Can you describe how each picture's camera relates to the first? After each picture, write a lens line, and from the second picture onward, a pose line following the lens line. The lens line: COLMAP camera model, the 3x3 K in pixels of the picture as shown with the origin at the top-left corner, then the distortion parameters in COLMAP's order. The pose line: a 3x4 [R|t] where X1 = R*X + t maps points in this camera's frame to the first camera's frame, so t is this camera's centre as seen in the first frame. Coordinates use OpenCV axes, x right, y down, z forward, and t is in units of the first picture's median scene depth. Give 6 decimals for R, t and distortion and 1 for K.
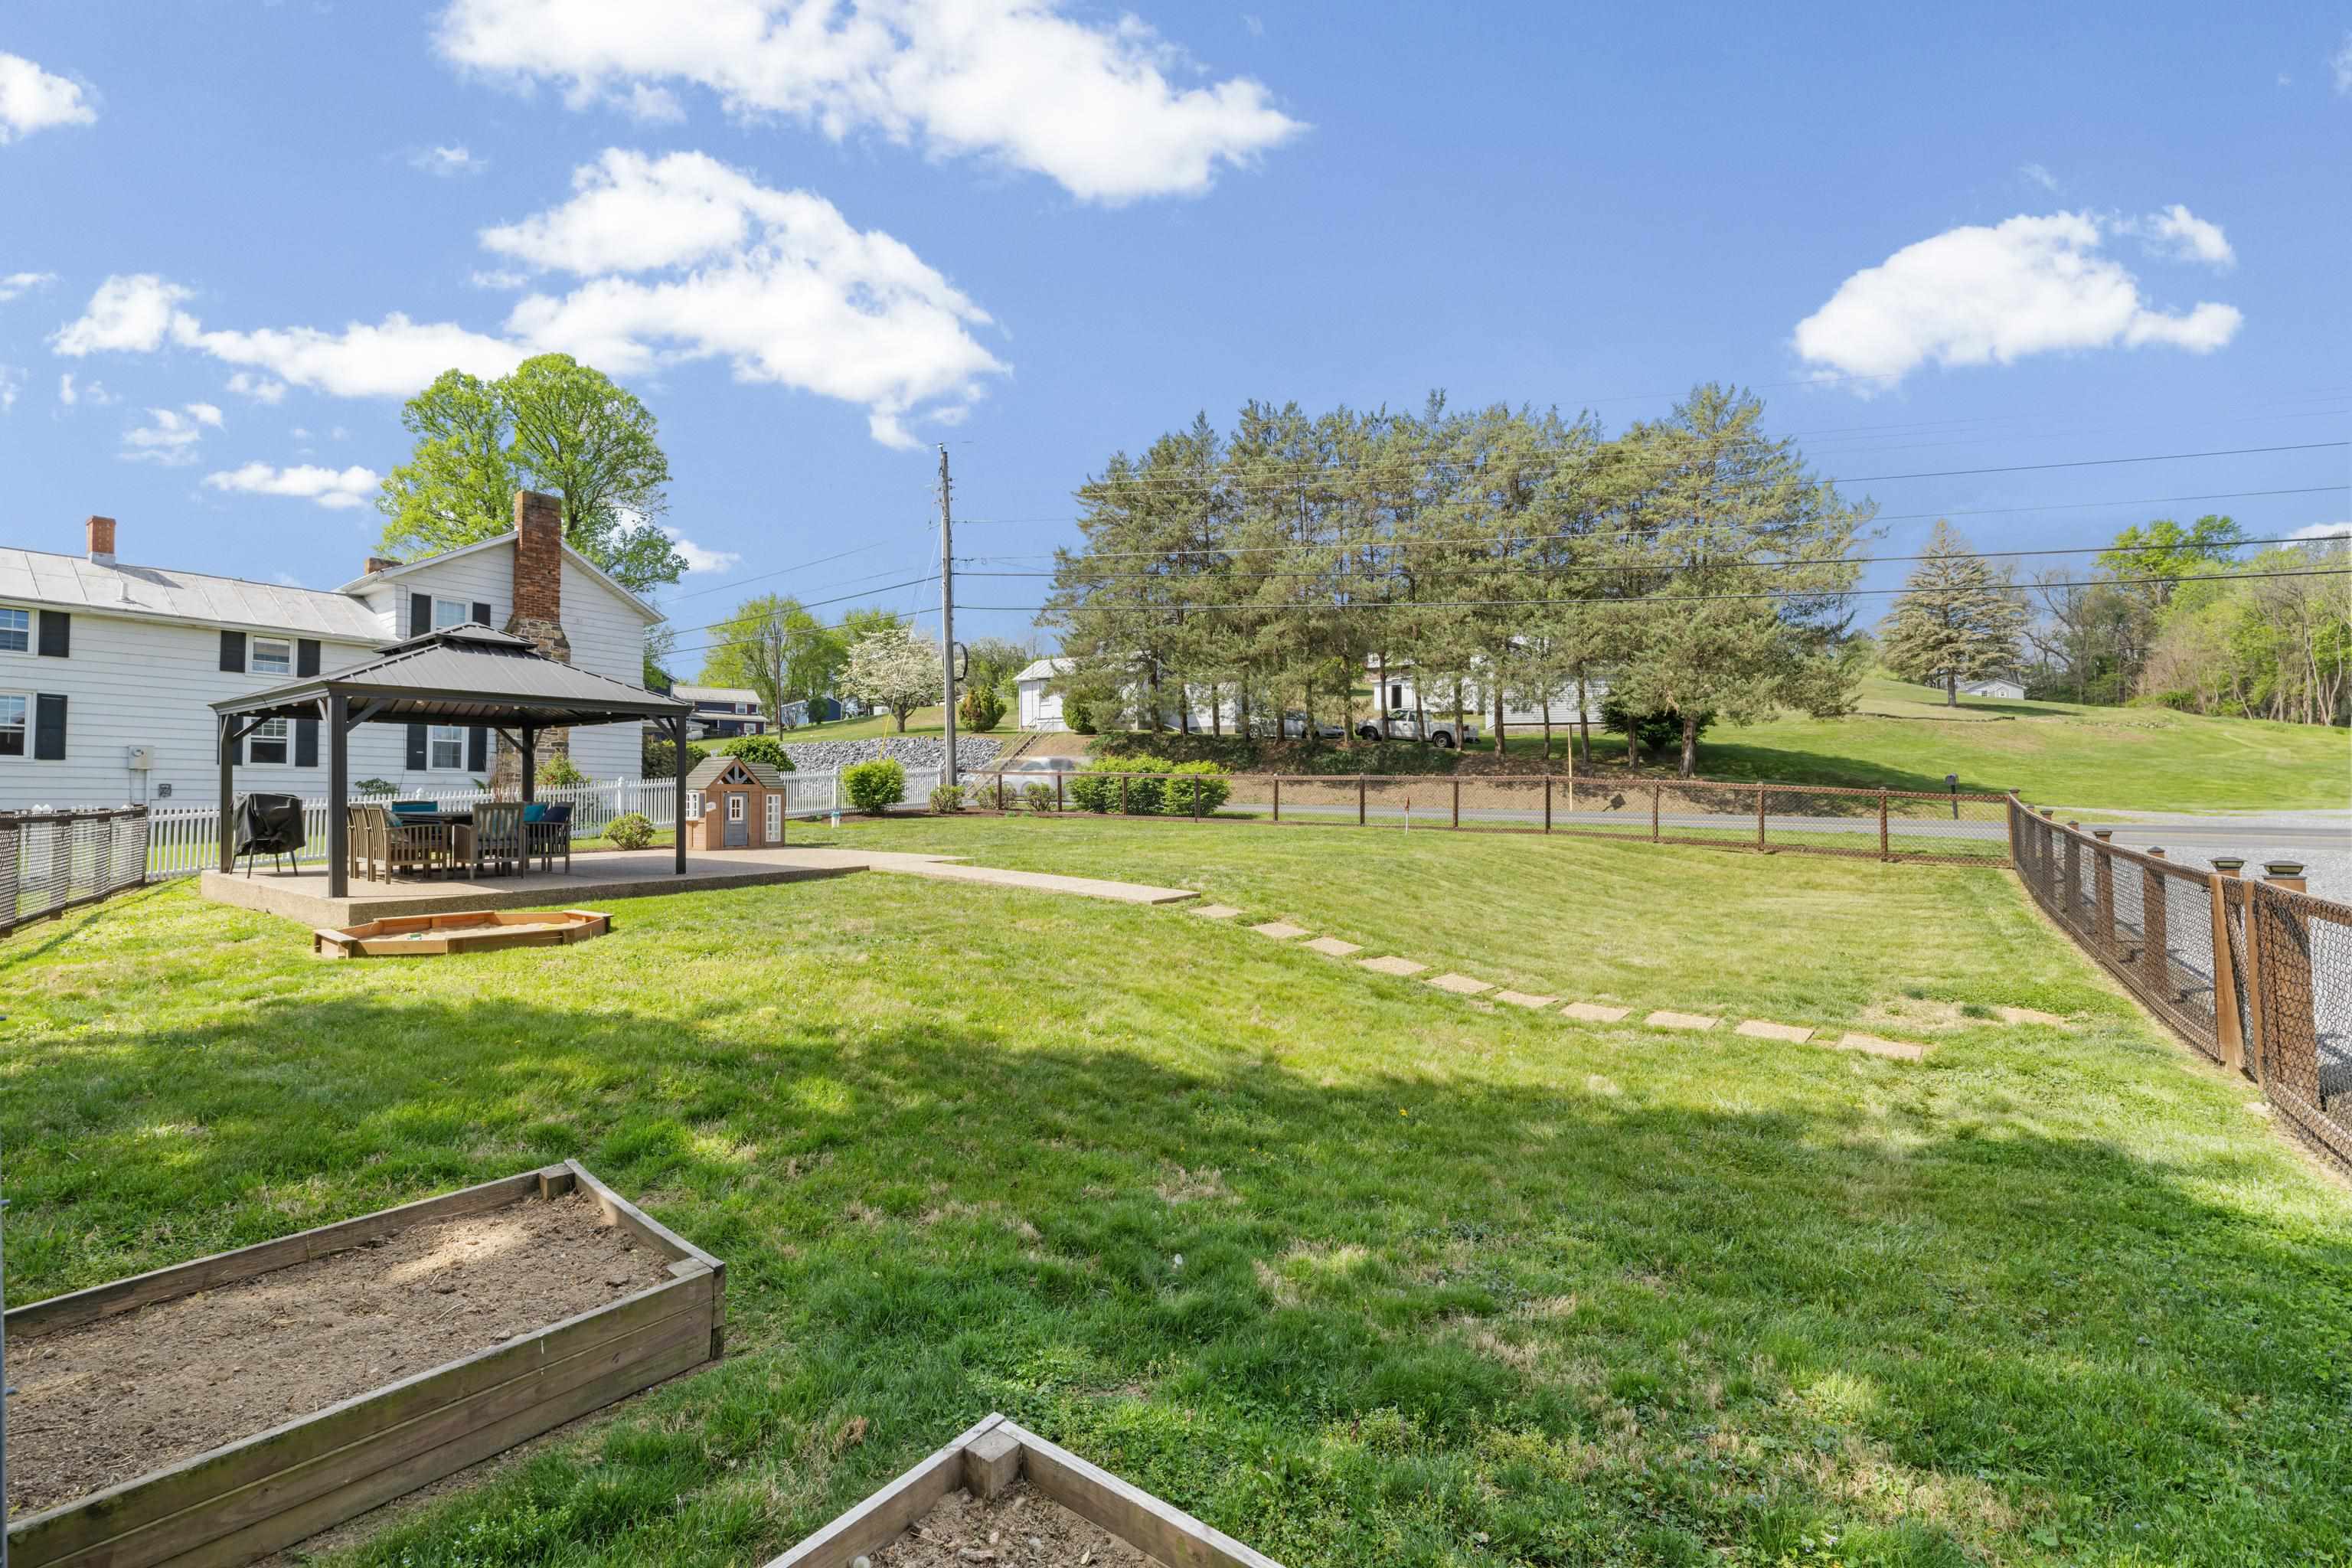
lens RADIAL K [[985.0, 0, 1180.4], [0, 985.0, 780.0], [0, 0, 1]] dist [0.000130, -0.000196]
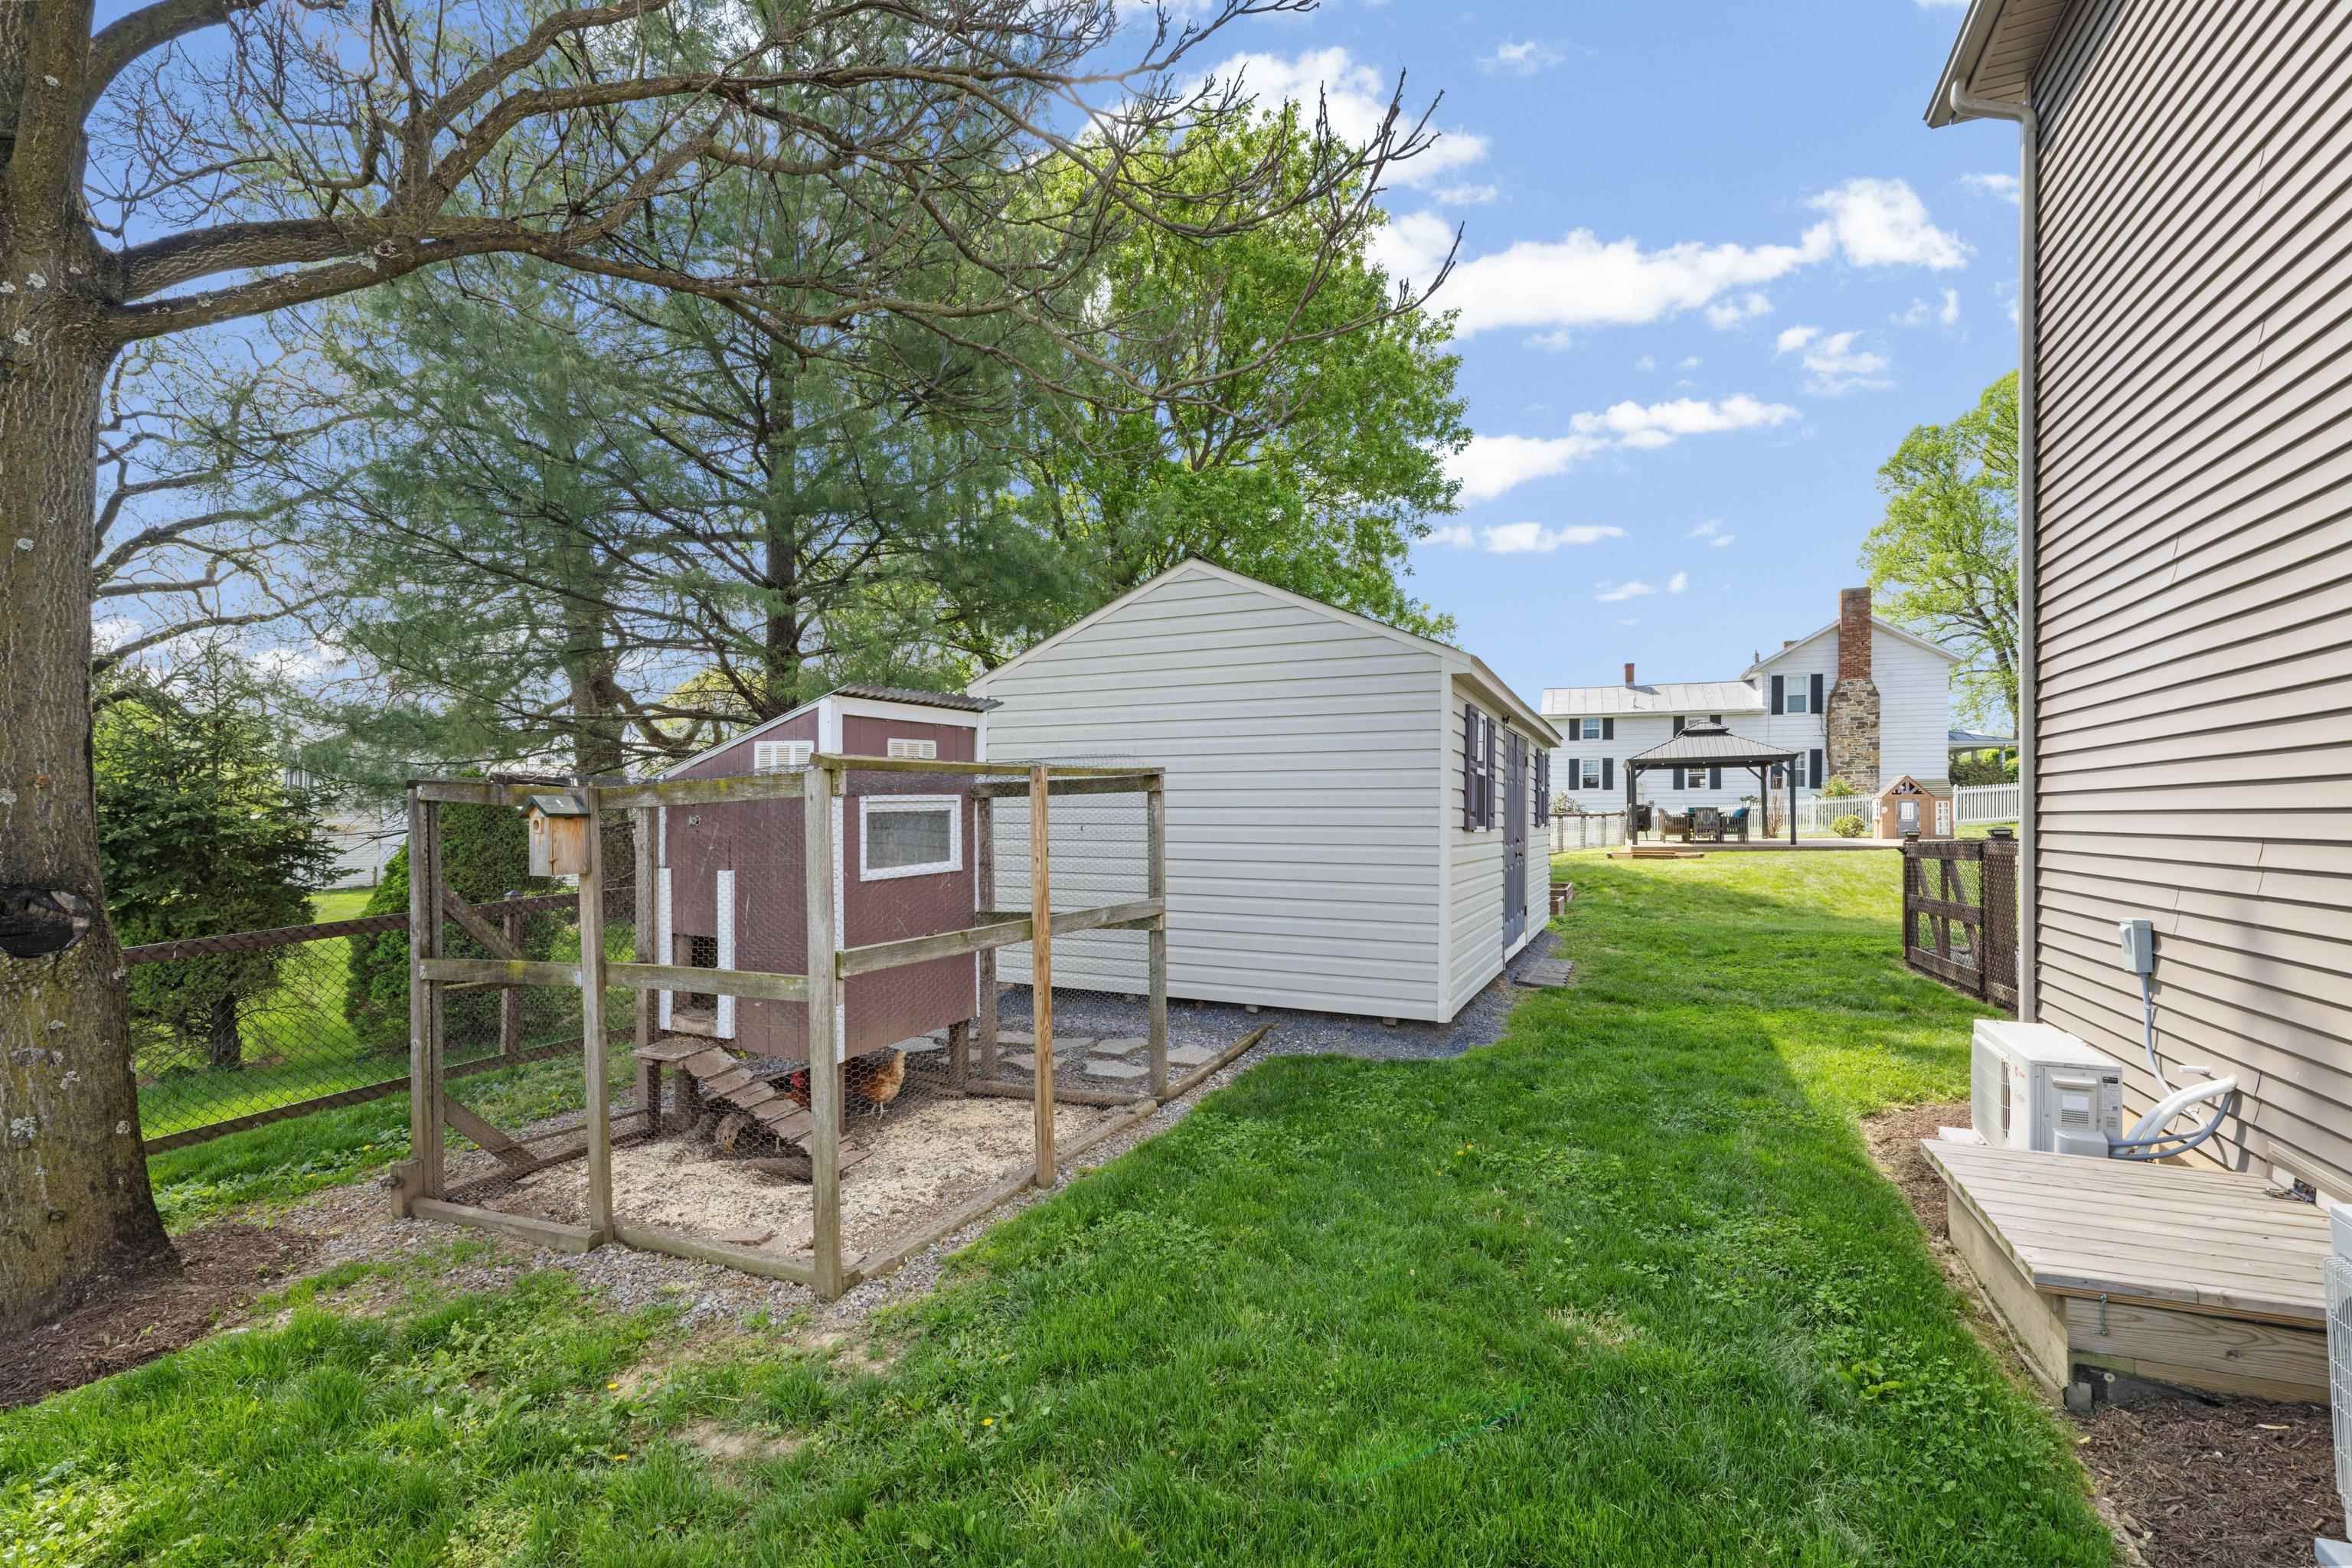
lens RADIAL K [[1013.6, 0, 1179.4], [0, 1013.6, 835.1], [0, 0, 1]] dist [0.007064, 0.000174]
pose [[0.235666, 0.014225, -0.971730, 0.523228], [0.027159, 0.999406, 0.021217, 0.002625], [0.971454, -0.031392, 0.235140, -0.276477]]
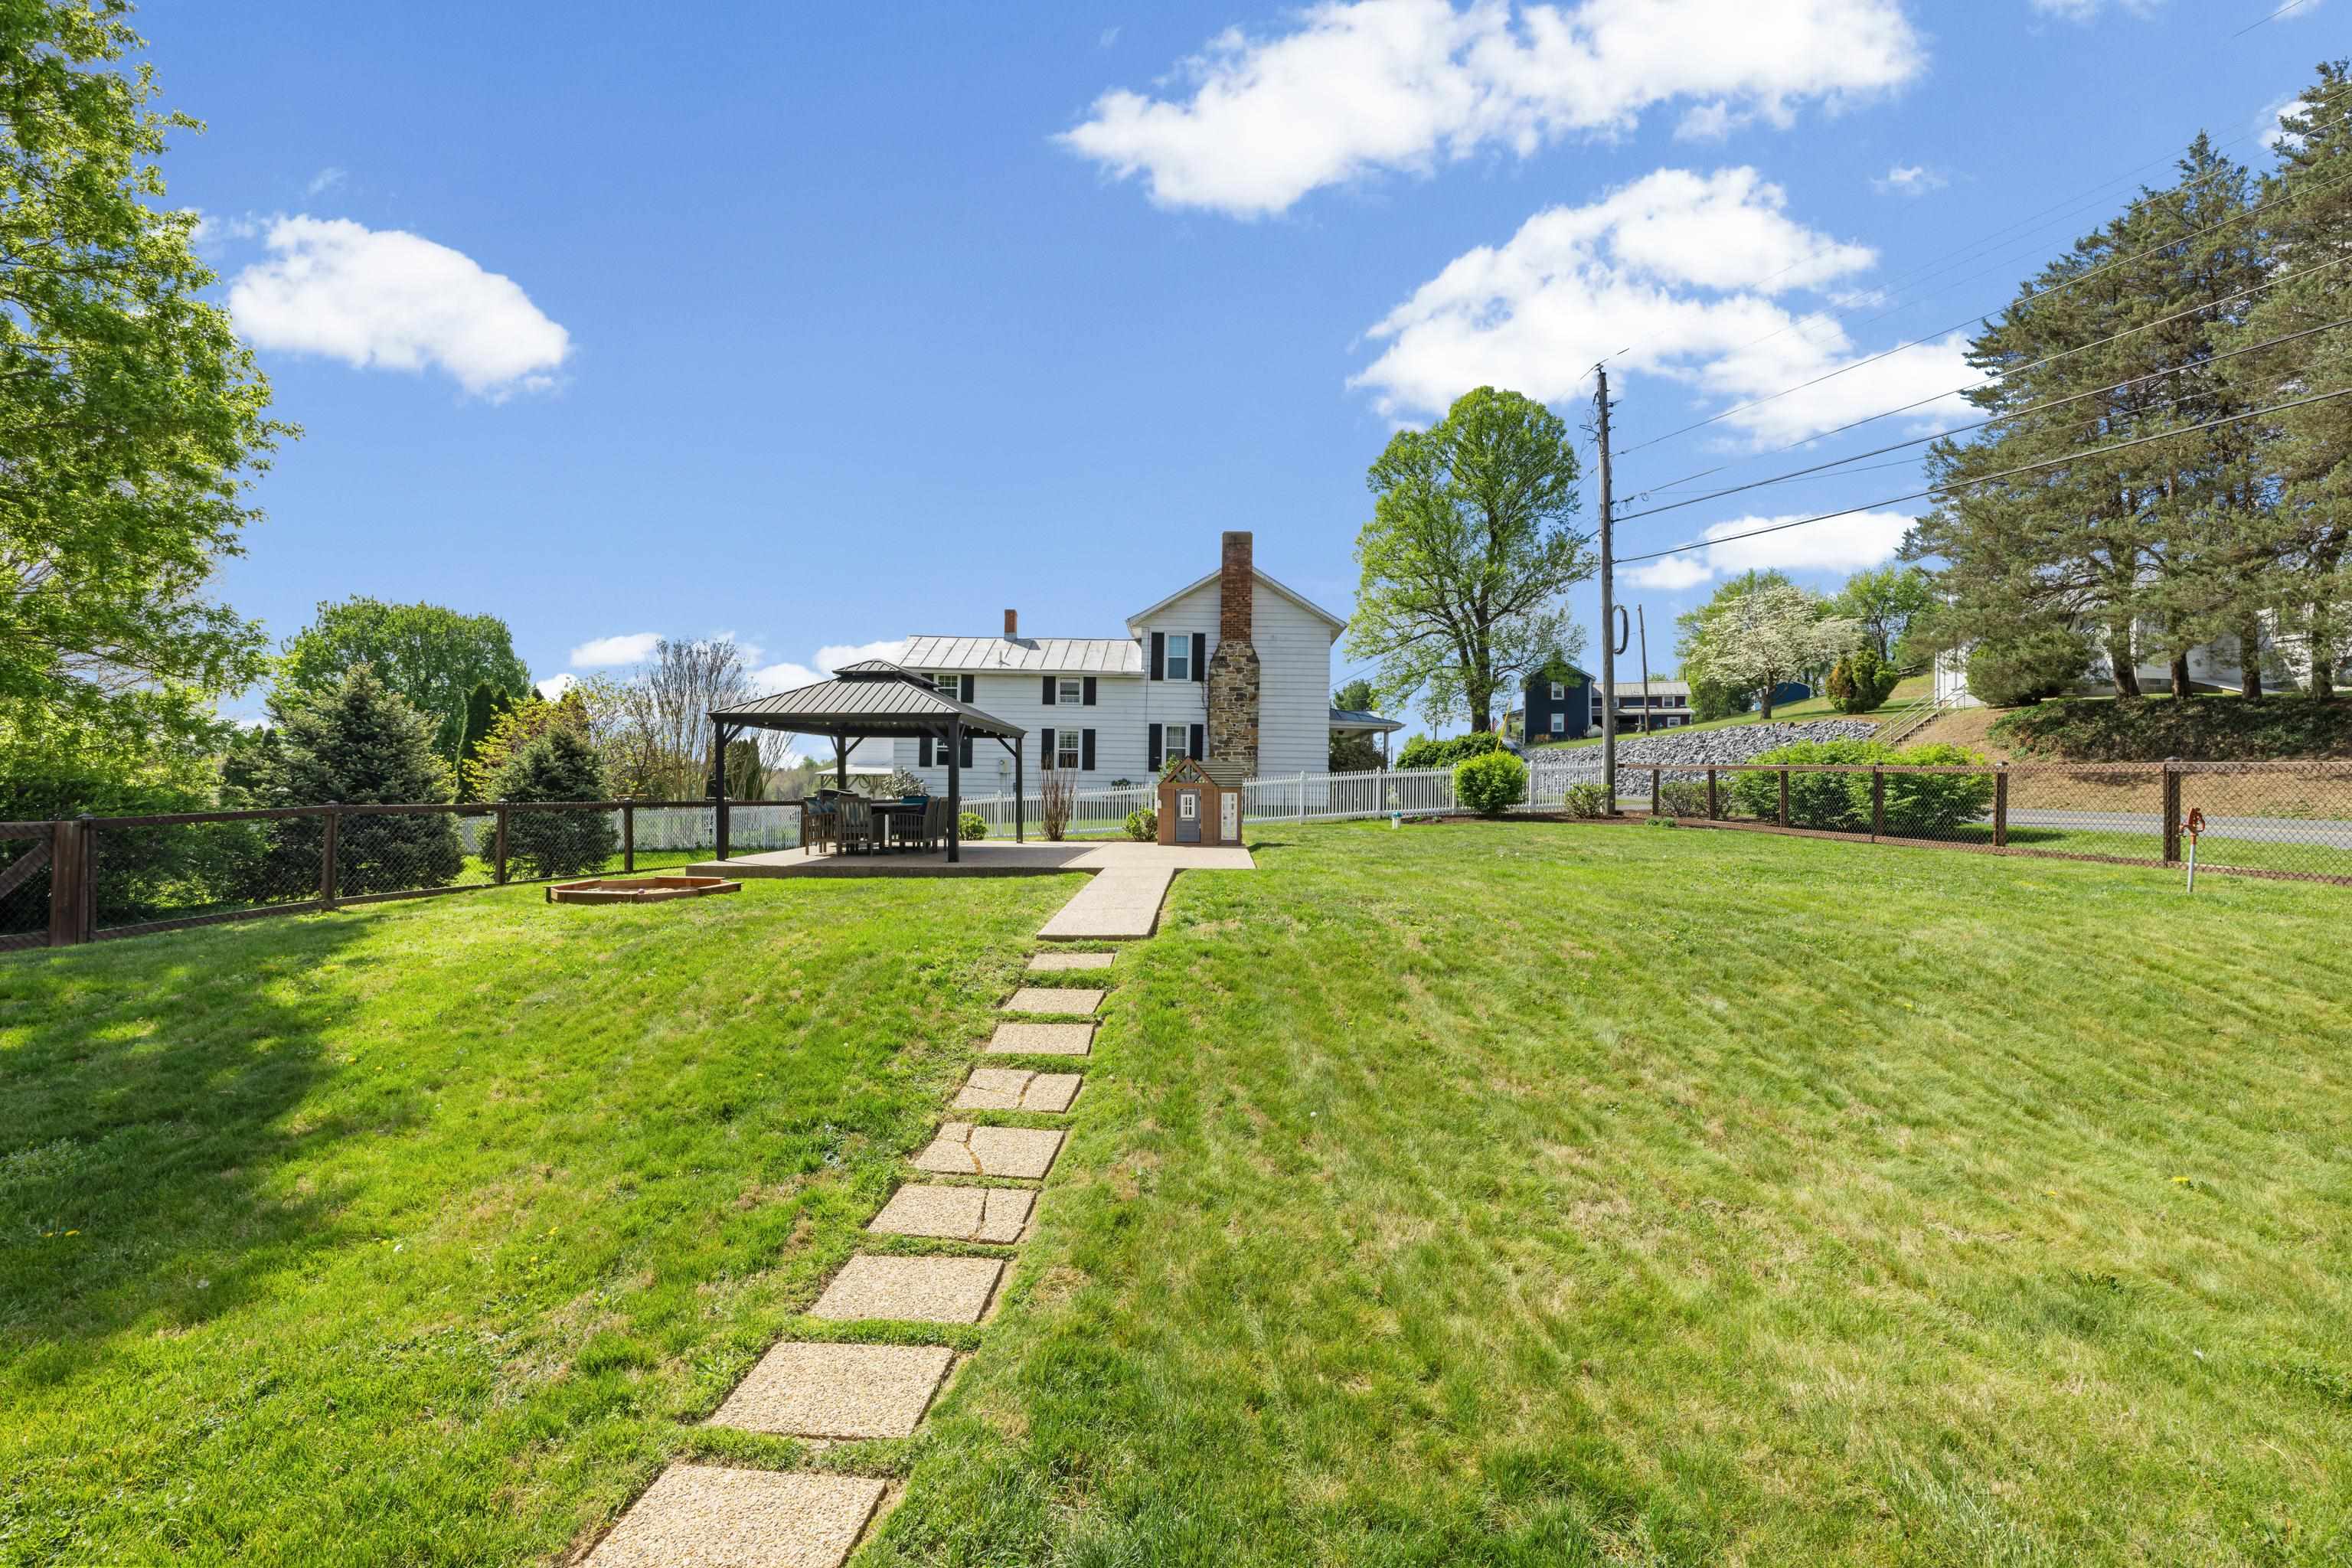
lens RADIAL K [[998.7, 0, 1173.7], [0, 998.7, 791.2], [0, 0, 1]] dist [-0.003631, 0.000551]
pose [[0.557942, 0.005104, -0.829864, 0.281151], [0.005907, 0.999931, 0.010122, 0.001749], [0.829859, -0.010550, 0.557873, 0.278654]]
